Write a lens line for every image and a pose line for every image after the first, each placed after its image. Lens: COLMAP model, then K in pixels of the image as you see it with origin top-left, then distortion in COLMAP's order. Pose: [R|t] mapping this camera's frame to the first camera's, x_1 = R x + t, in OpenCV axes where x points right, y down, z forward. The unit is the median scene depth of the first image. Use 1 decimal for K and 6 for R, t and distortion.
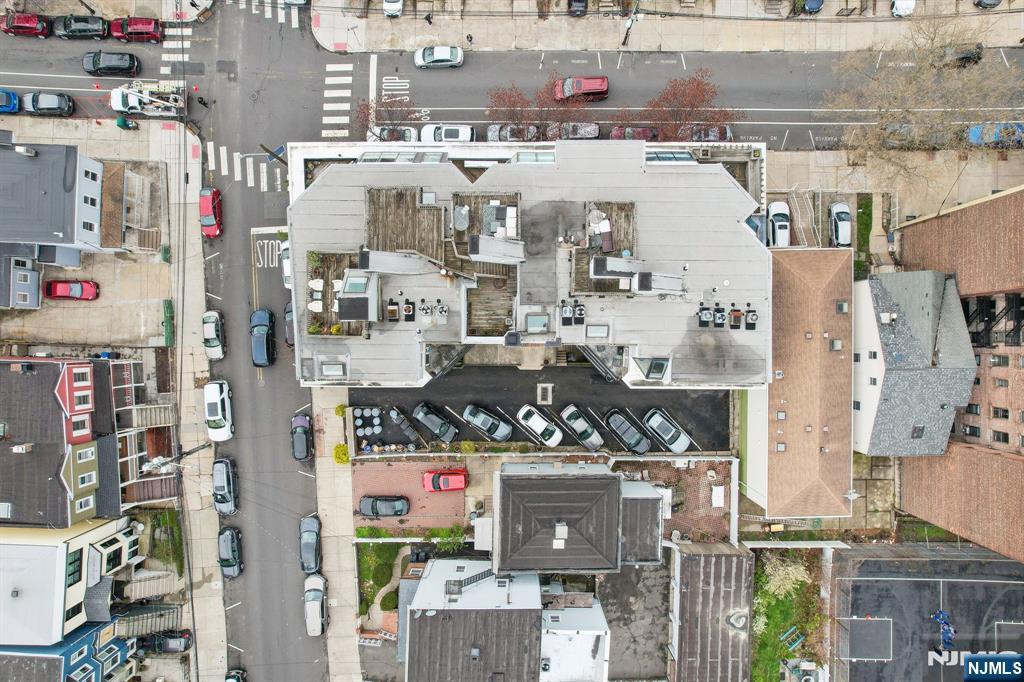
lens RADIAL K [[665.0, 0, 514.5], [0, 665.0, 337.8], [0, 0, 1]] dist [-0.088643, 0.082411]
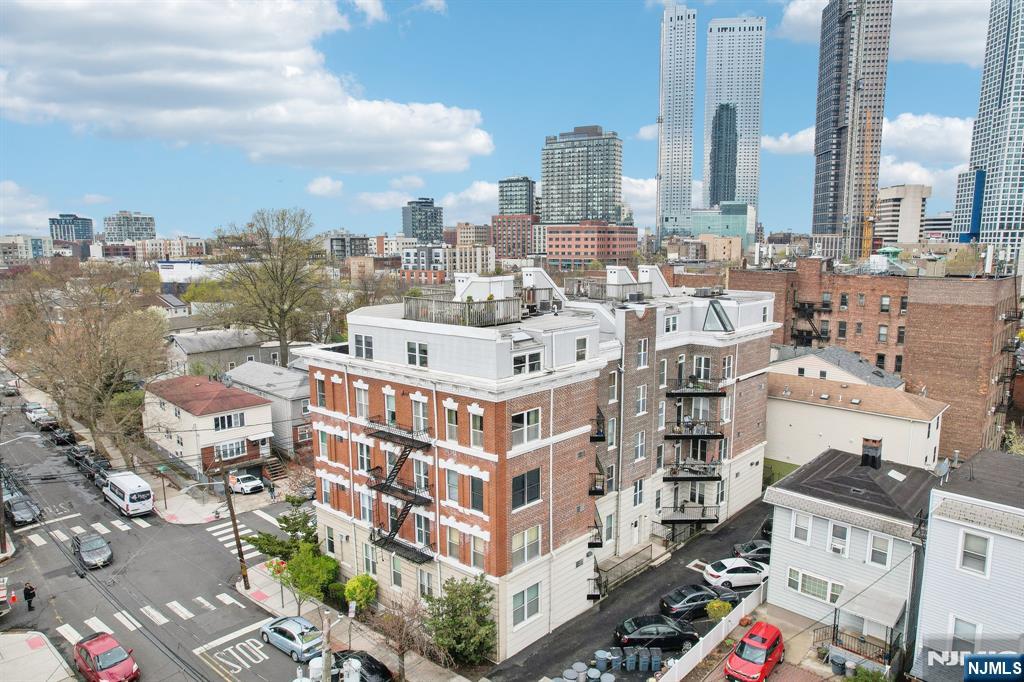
lens RADIAL K [[665.0, 0, 514.5], [0, 665.0, 337.8], [0, 0, 1]] dist [-0.088643, 0.082411]
pose [[0.681753, -0.111436, 0.723045, -0.607605], [0.731581, 0.105163, -0.673594, 0.404304], [-0.000975, 0.988192, 0.153220, 0.660336]]
